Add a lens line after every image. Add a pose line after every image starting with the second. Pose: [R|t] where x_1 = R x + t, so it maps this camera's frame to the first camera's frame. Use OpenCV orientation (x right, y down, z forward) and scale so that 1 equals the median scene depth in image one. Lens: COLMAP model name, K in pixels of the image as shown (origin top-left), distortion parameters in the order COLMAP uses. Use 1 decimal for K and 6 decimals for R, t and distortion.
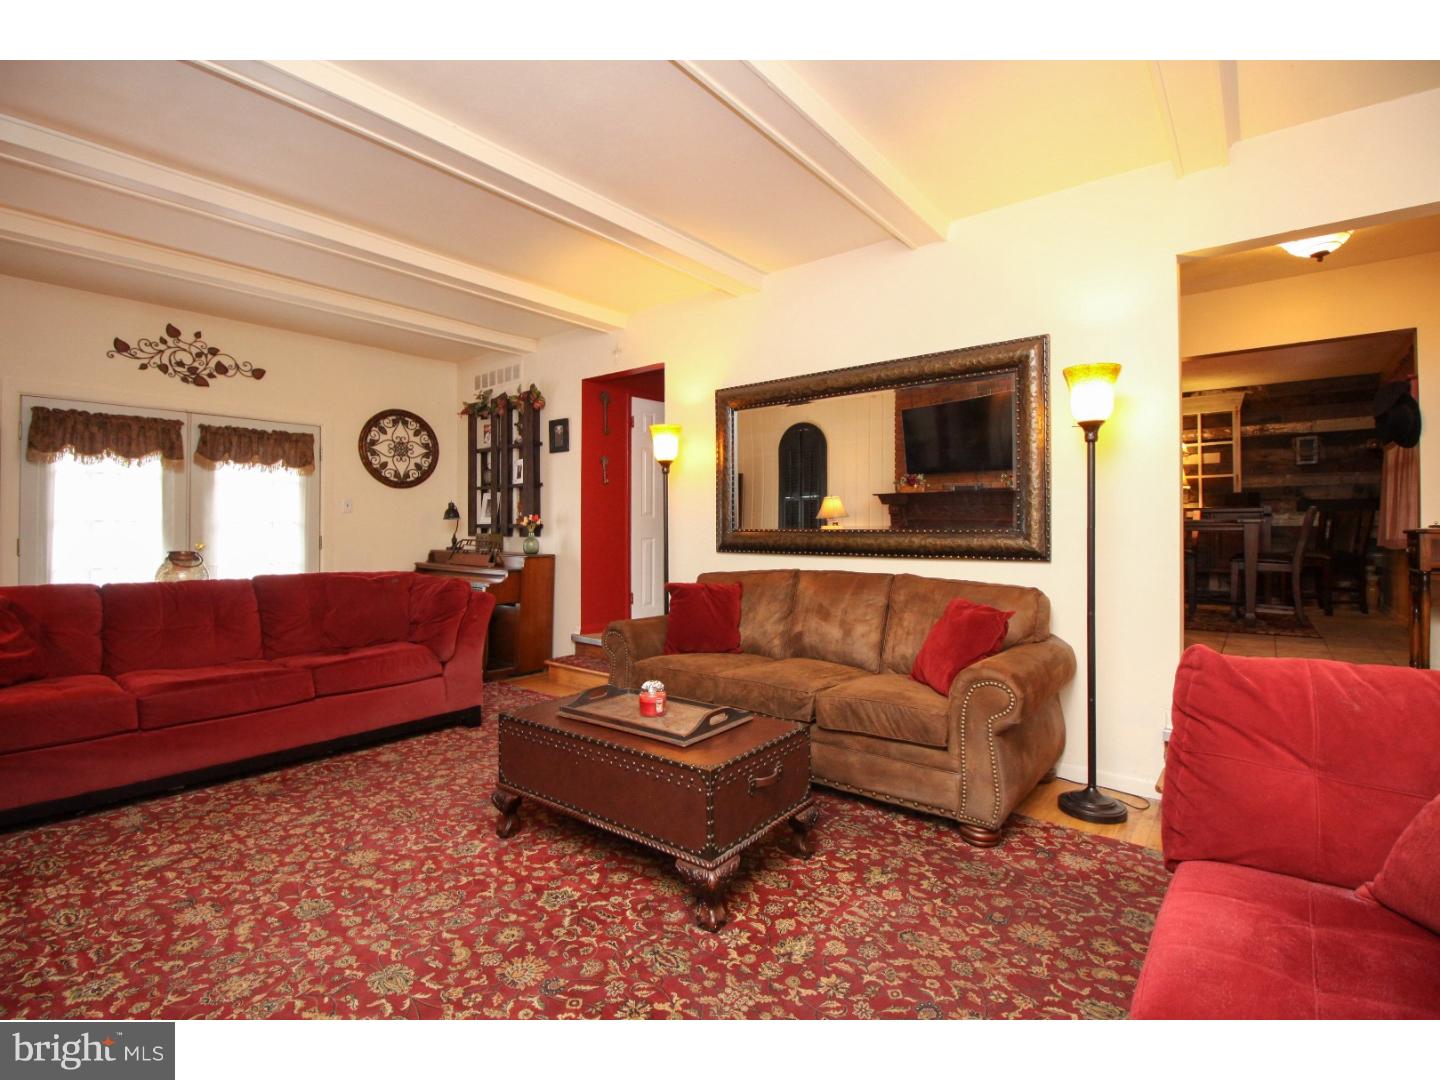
lens RADIAL K [[658.6, 0, 722.5], [0, 658.6, 530.5], [0, 0, 1]] dist [-0.019682, -0.000863]
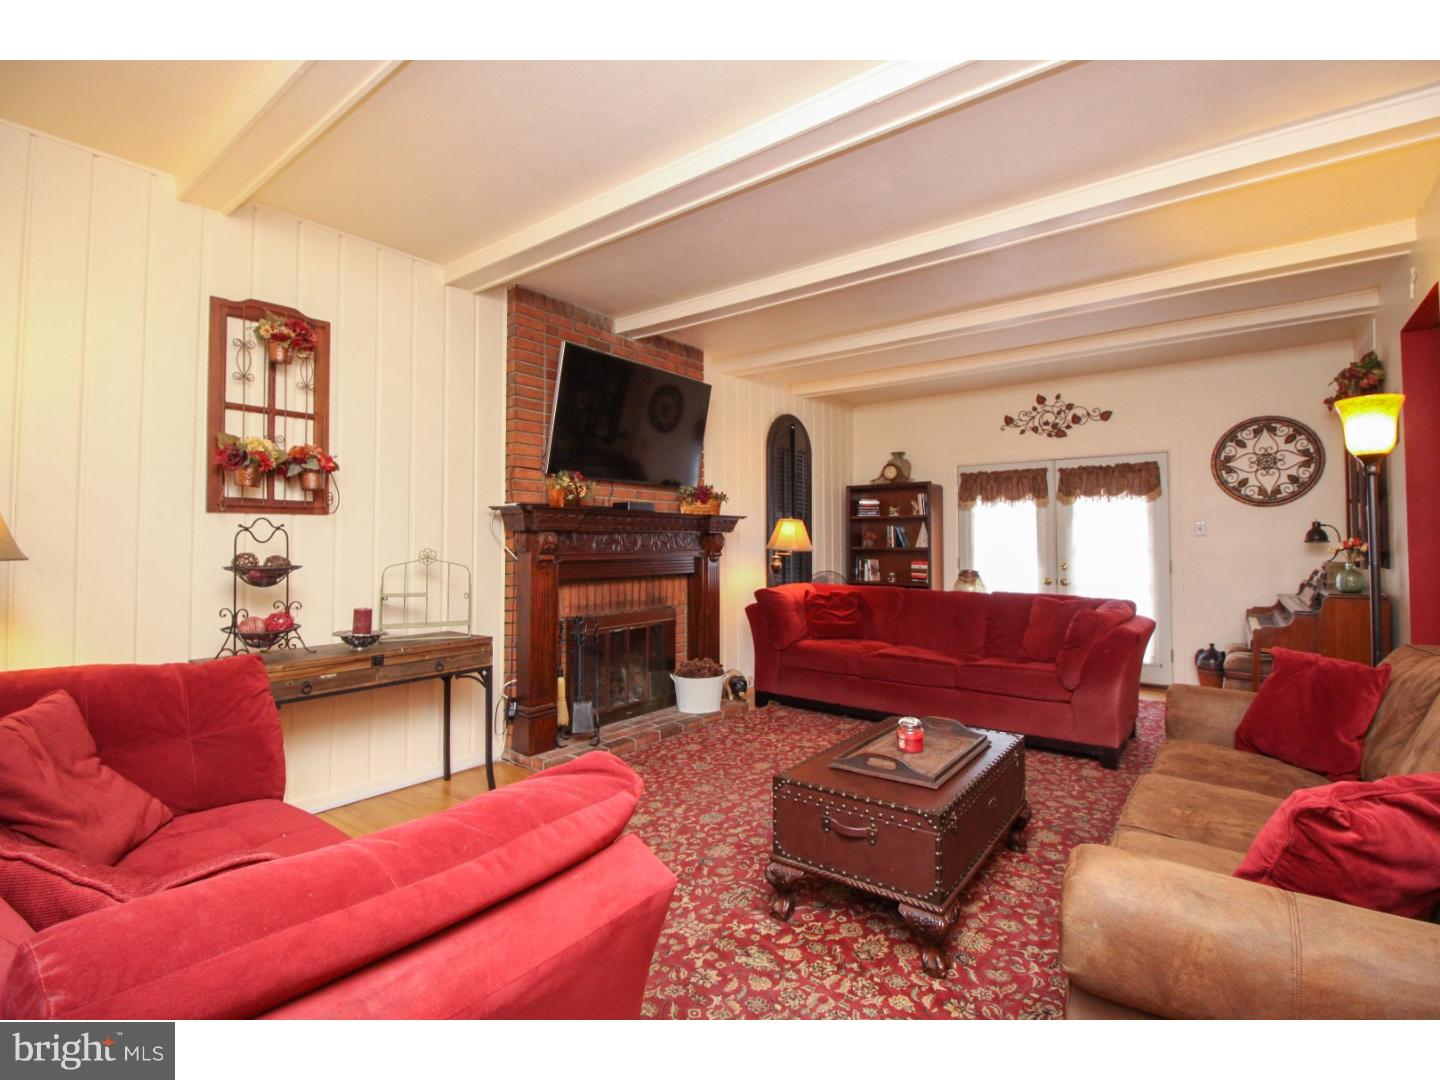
lens RADIAL K [[658.6, 0, 724.2], [0, 658.6, 530.4], [0, 0, 1]] dist [-0.019682, -0.000863]
pose [[0.033953, -0.020318, -0.999217, 0.477737], [-0.001093, 0.999792, -0.020367, -0.020664], [0.999423, 0.001784, 0.033923, 0.357707]]
